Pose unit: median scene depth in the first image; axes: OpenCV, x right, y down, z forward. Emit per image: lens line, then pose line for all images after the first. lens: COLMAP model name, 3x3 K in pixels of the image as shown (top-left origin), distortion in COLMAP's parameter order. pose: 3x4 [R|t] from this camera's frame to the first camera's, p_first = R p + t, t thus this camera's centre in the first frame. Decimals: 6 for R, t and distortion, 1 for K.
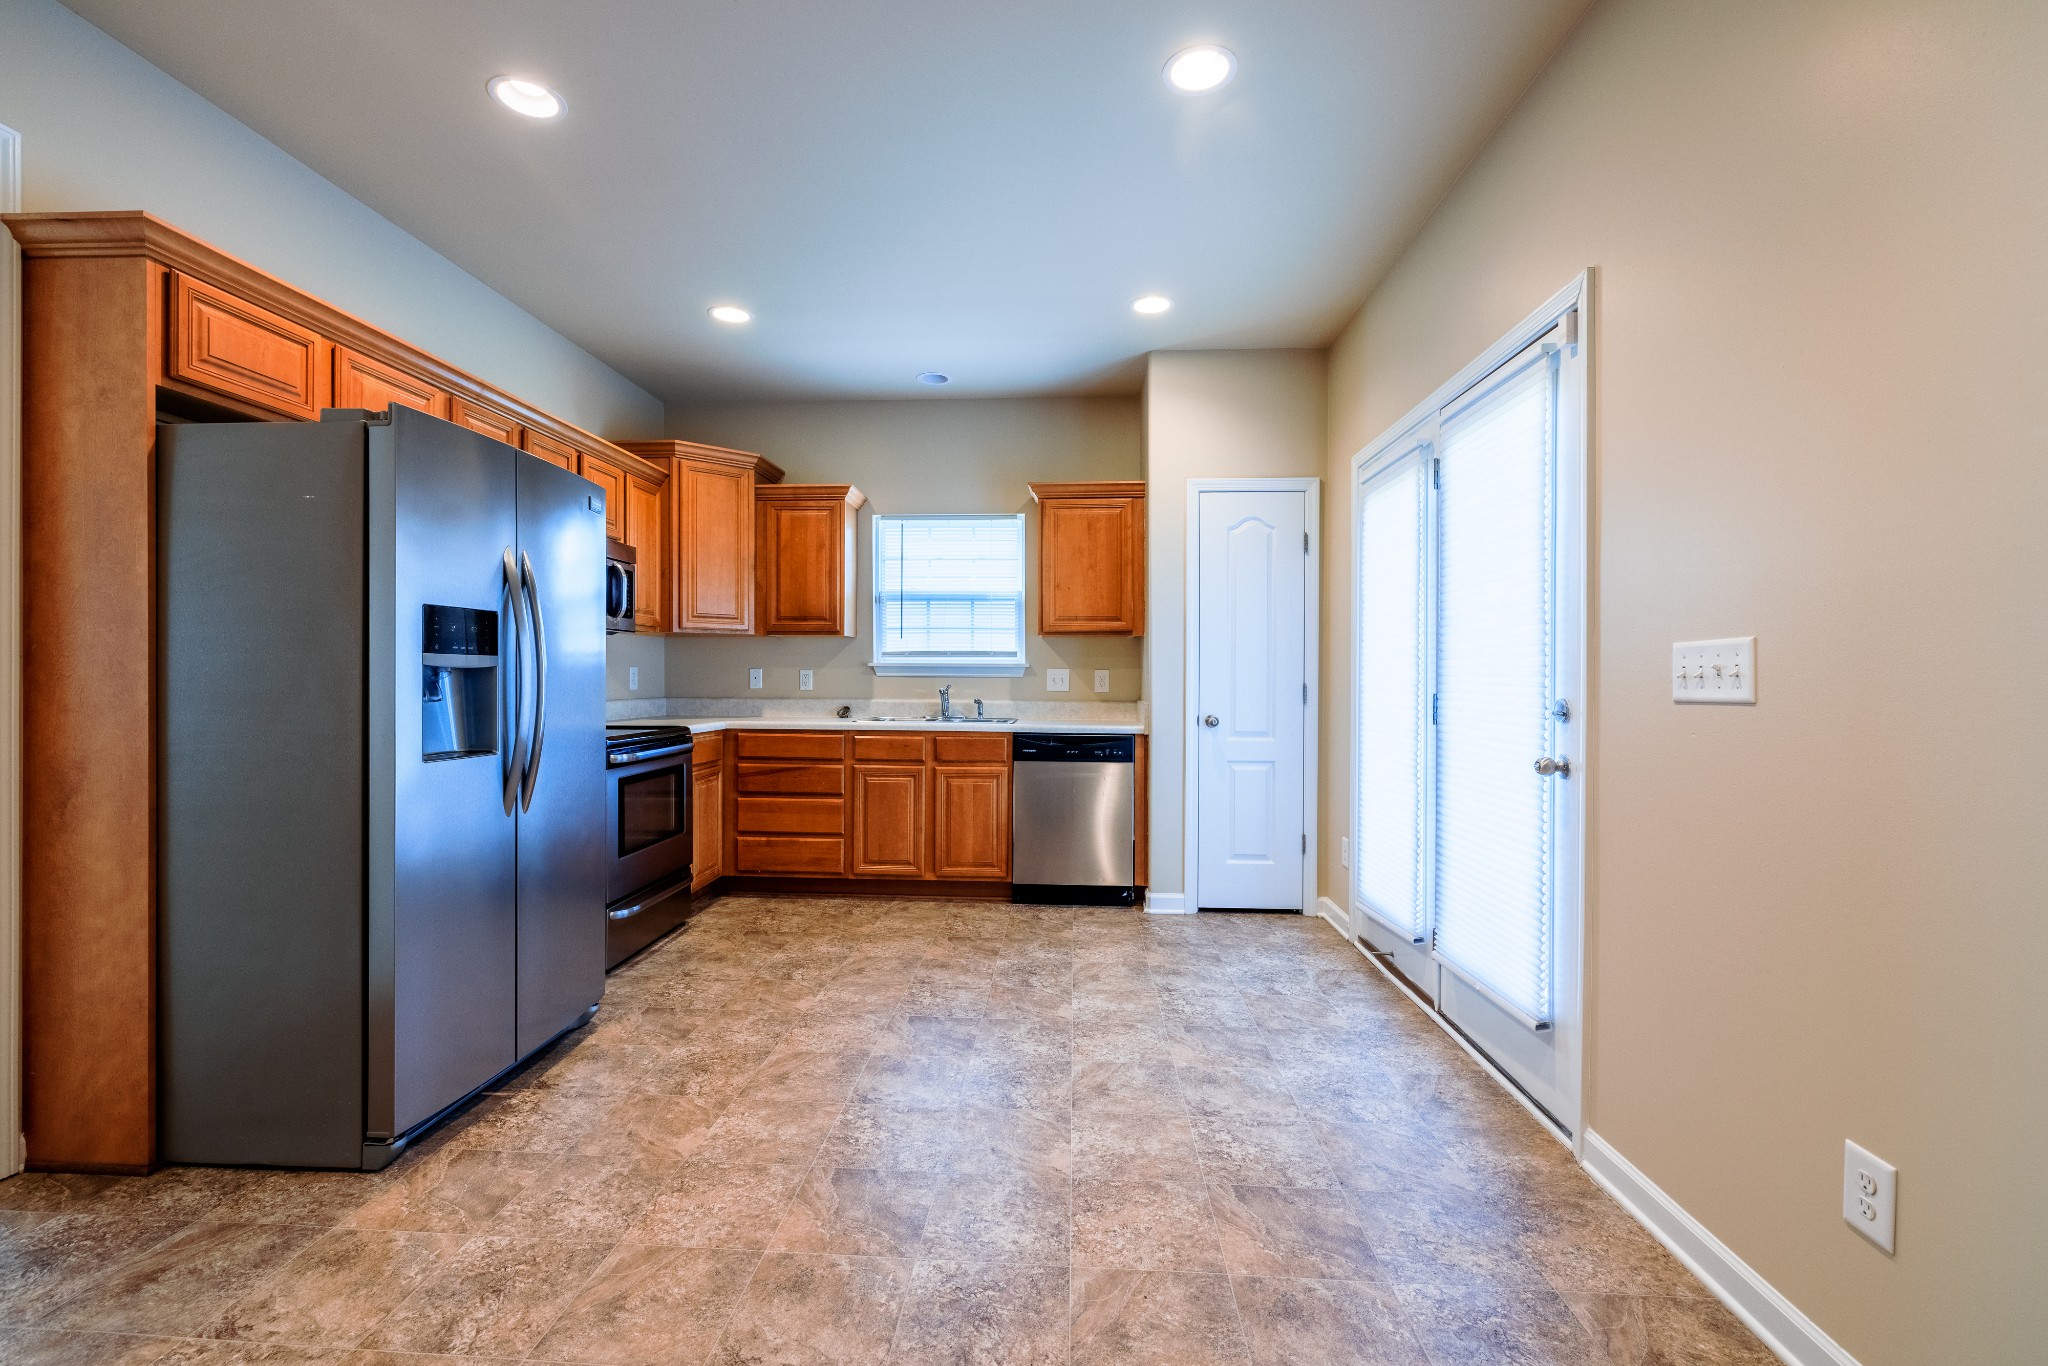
lens RADIAL K [[866.3, 0, 1027.3], [0, 866.3, 676.9], [0, 0, 1]] dist [0.002876, -0.001413]
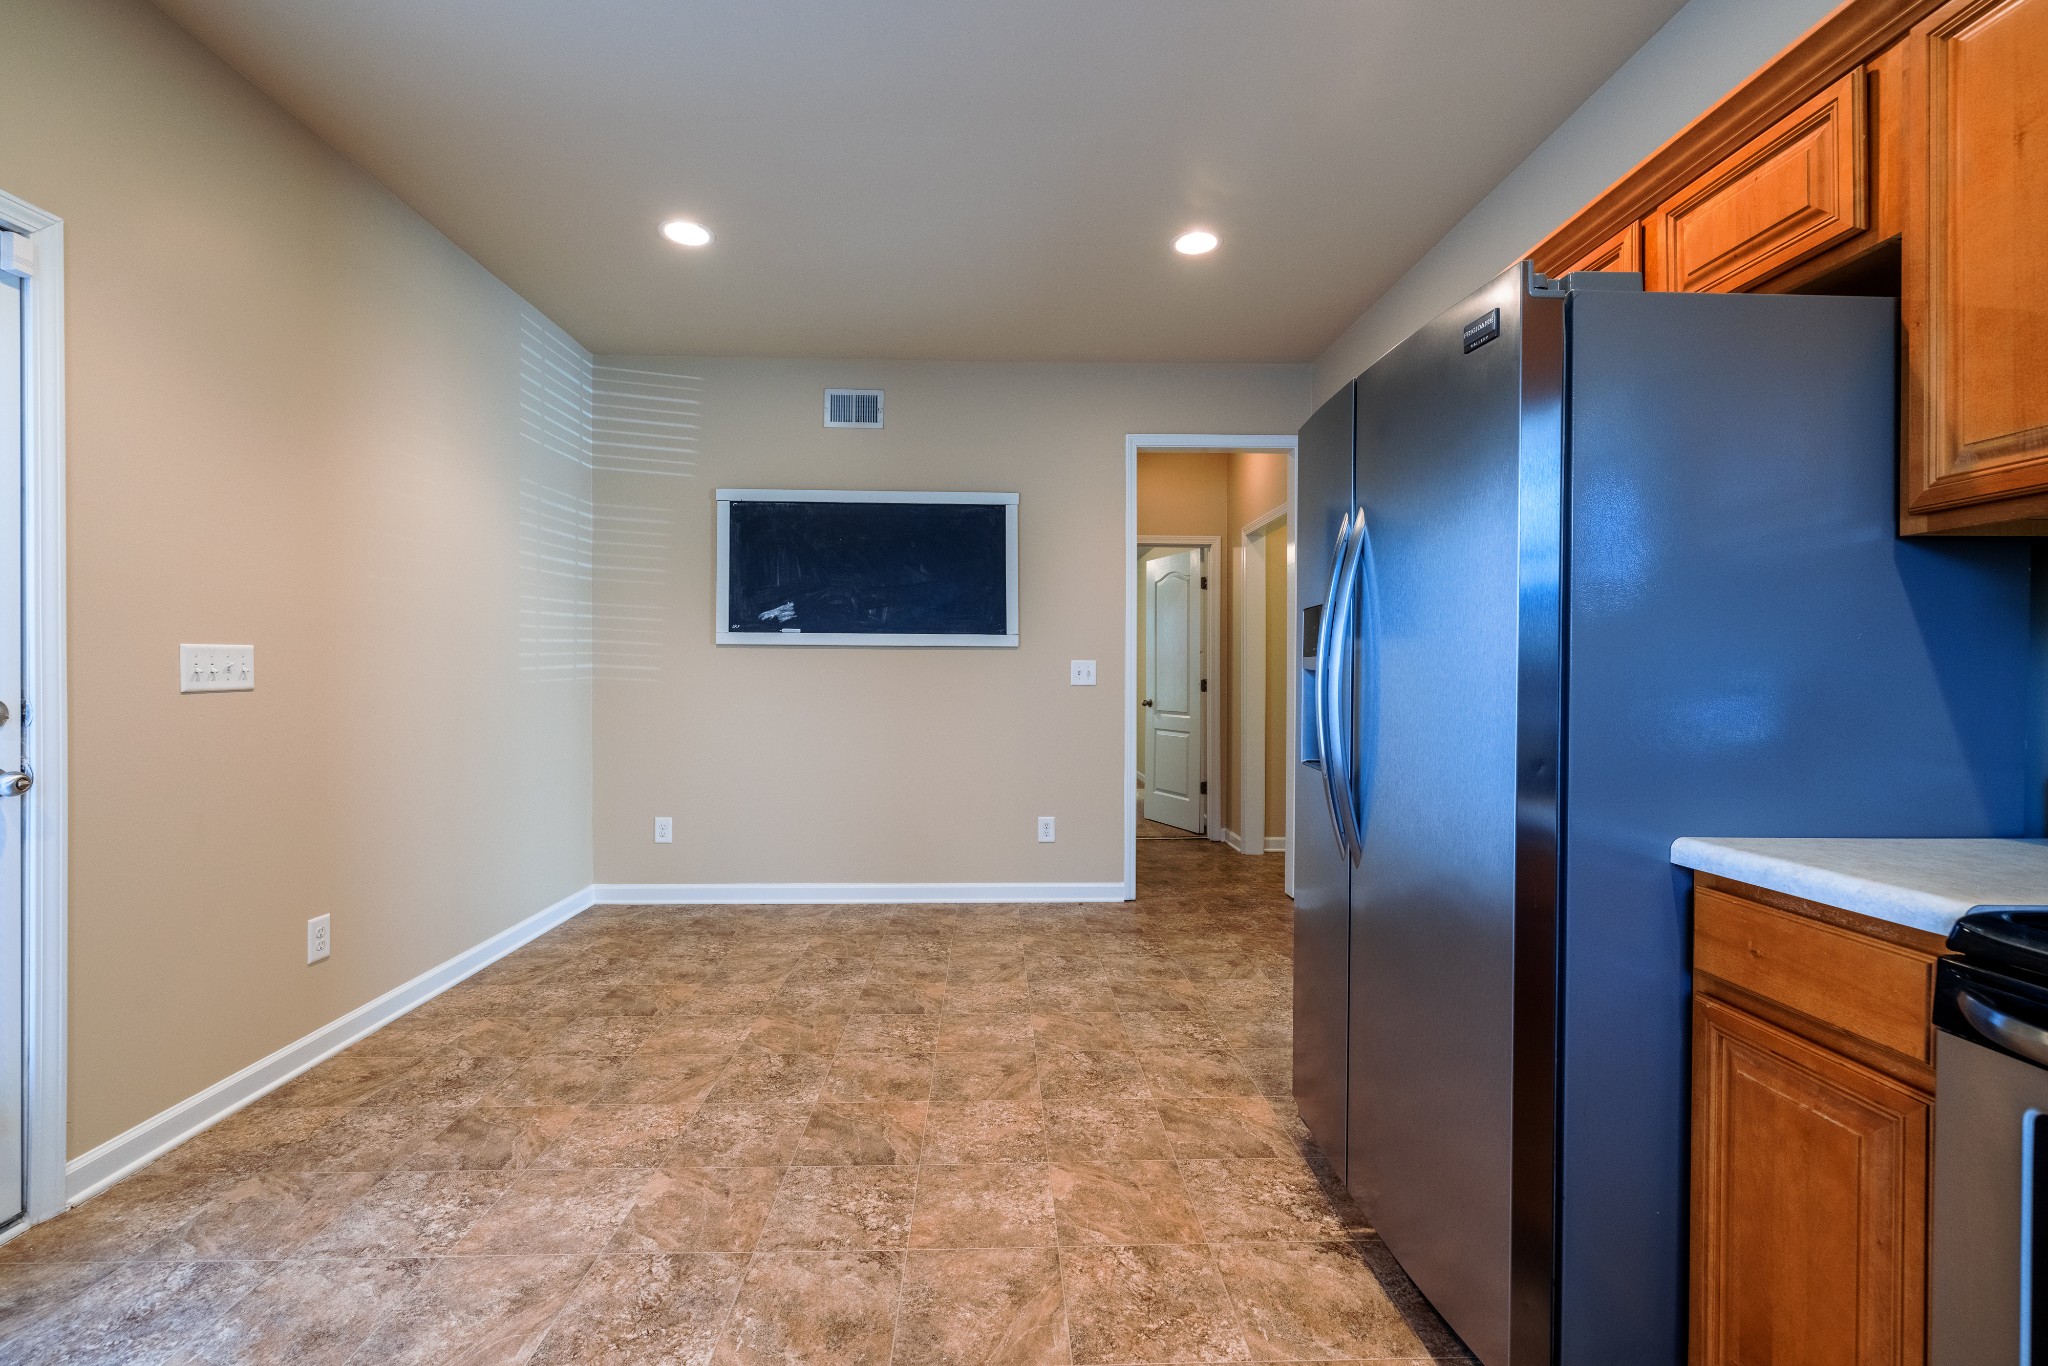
lens RADIAL K [[866.3, 0, 1026.3], [0, 866.3, 683.7], [0, 0, 1]] dist [0.002876, -0.001413]
pose [[-0.995542, -0.006861, -0.094067, -0.243016], [-0.007772, 0.999926, 0.009319, -0.003310], [0.093997, 0.010009, -0.995522, 1.780474]]
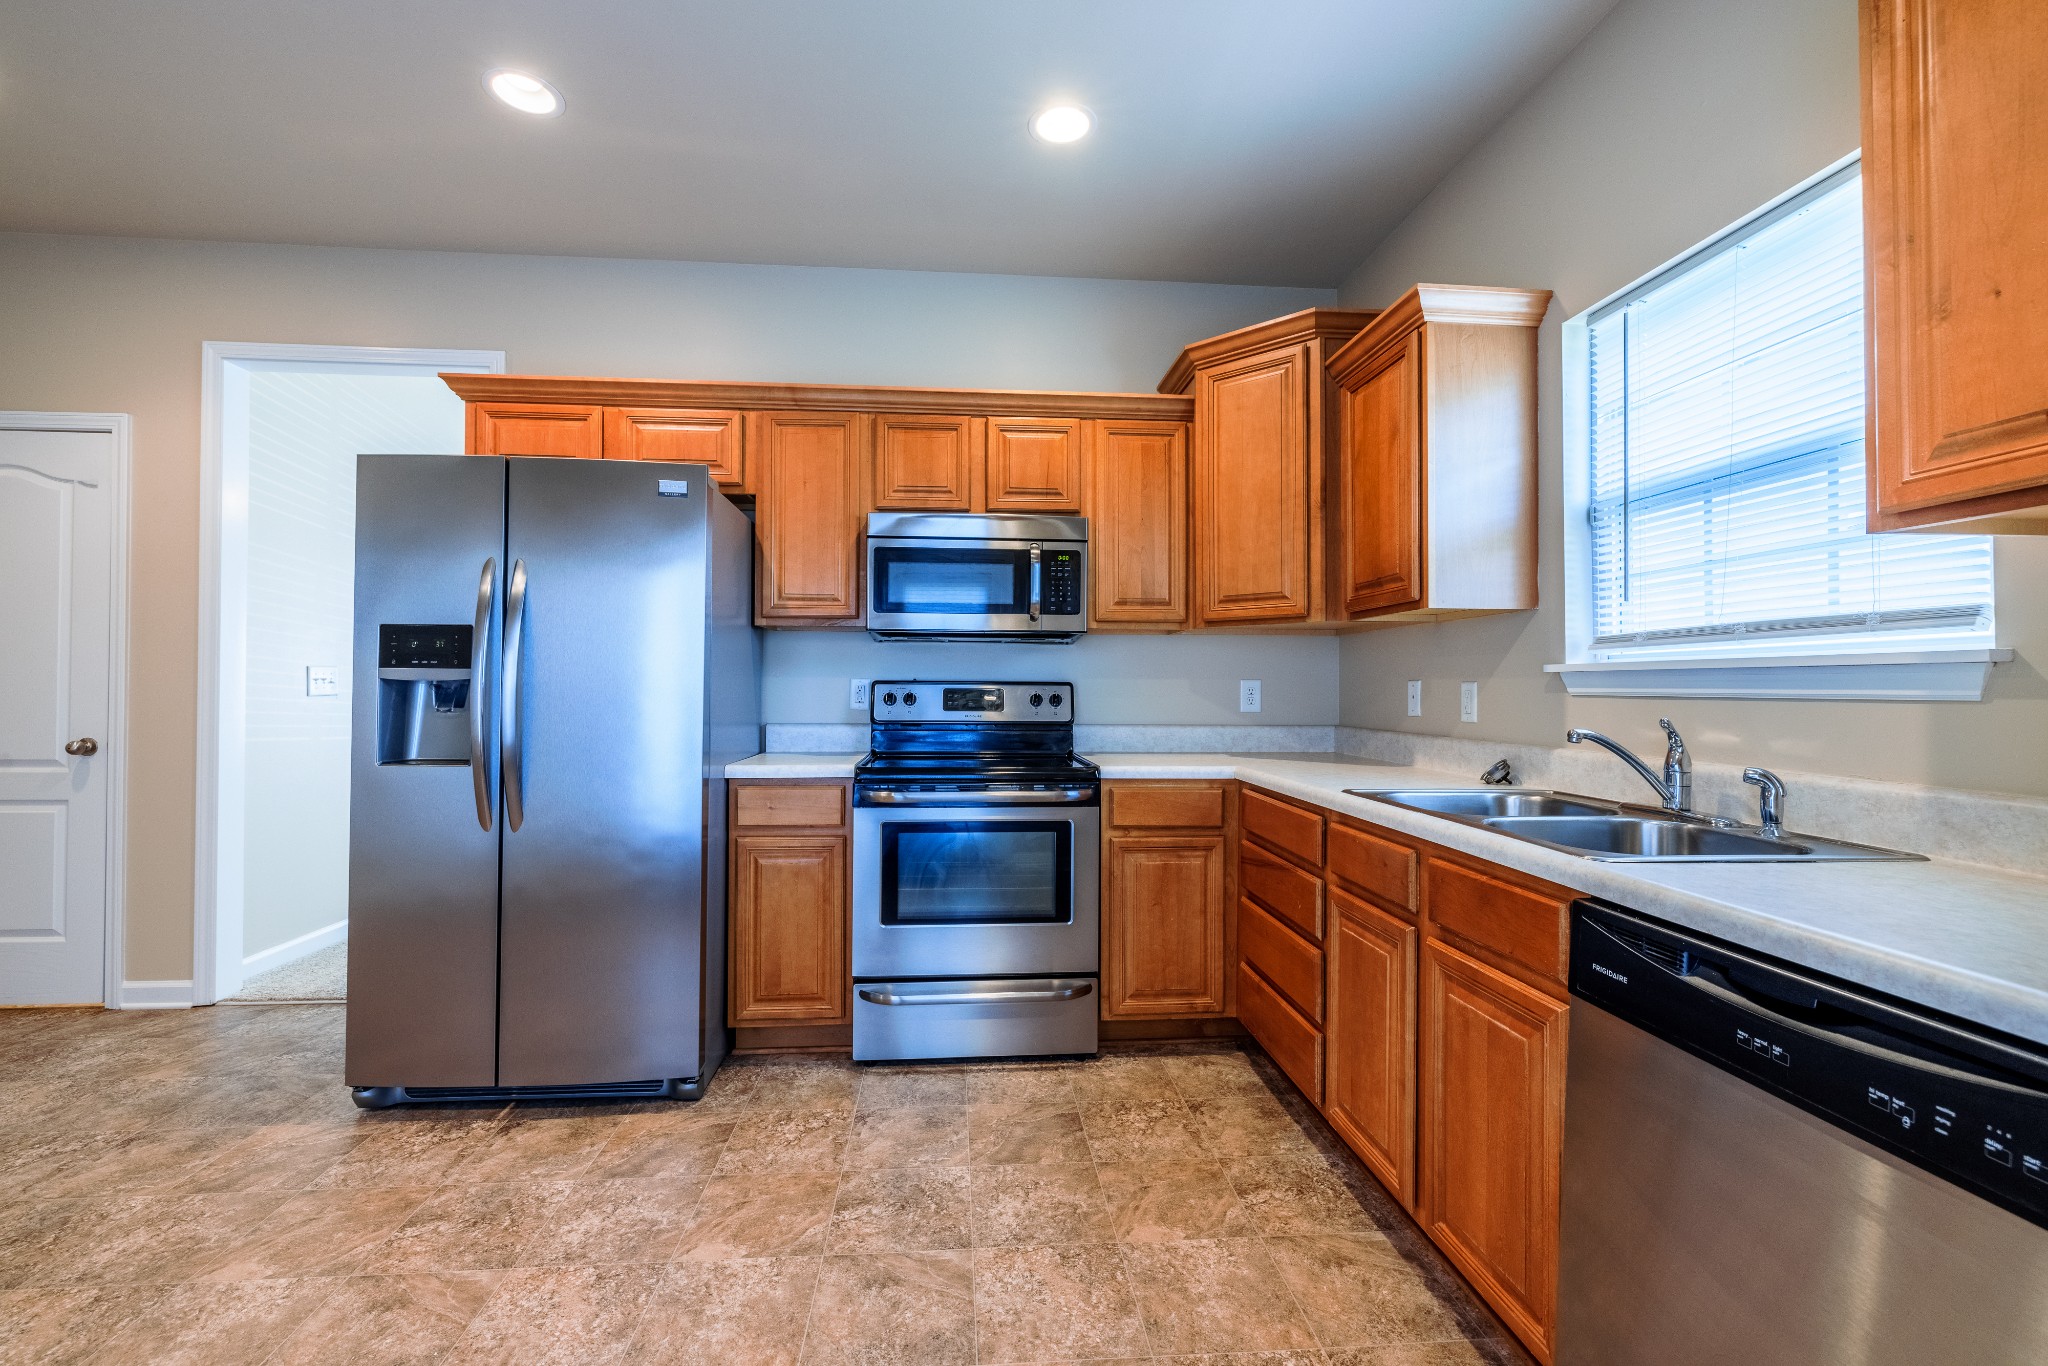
lens RADIAL K [[866.3, 0, 1014.9], [0, 866.3, 681.1], [0, 0, 1]] dist [0.002876, -0.001413]
pose [[0.132869, -0.009475, -0.991088, 0.467953], [-0.006871, 0.999921, -0.010480, -0.003900], [0.991110, 0.008202, 0.132794, 1.488200]]
